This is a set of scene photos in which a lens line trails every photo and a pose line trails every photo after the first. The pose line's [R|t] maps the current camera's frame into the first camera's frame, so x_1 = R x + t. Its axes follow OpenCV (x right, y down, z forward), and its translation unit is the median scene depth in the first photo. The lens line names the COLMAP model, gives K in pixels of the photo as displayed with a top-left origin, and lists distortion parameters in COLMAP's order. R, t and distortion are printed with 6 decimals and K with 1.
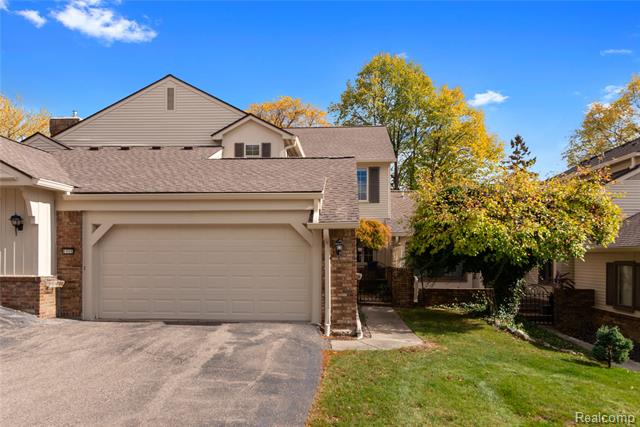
lens RADIAL K [[519.5, 0, 320.0], [0, 519.5, 213.5], [0, 0, 1]] dist [0.003243, 0.001823]
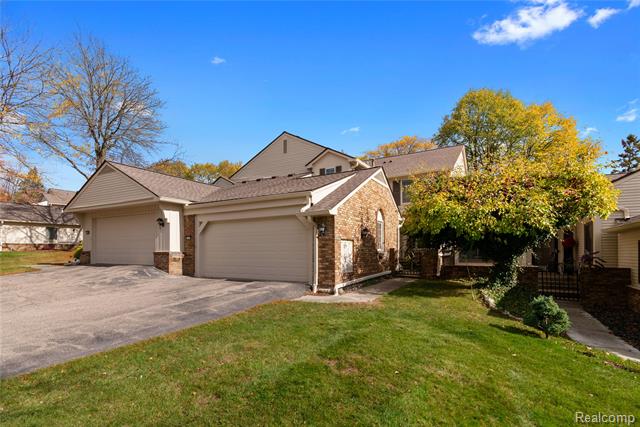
lens RADIAL K [[332.5, 0, 319.8], [0, 332.5, 227.4], [0, 0, 1]] dist [0.017539, 0.000765]
pose [[0.879597, -0.043399, -0.473736, 0.447641], [0.044549, 0.998968, -0.008801, 0.068017], [0.473629, -0.013363, 0.880623, 0.220891]]
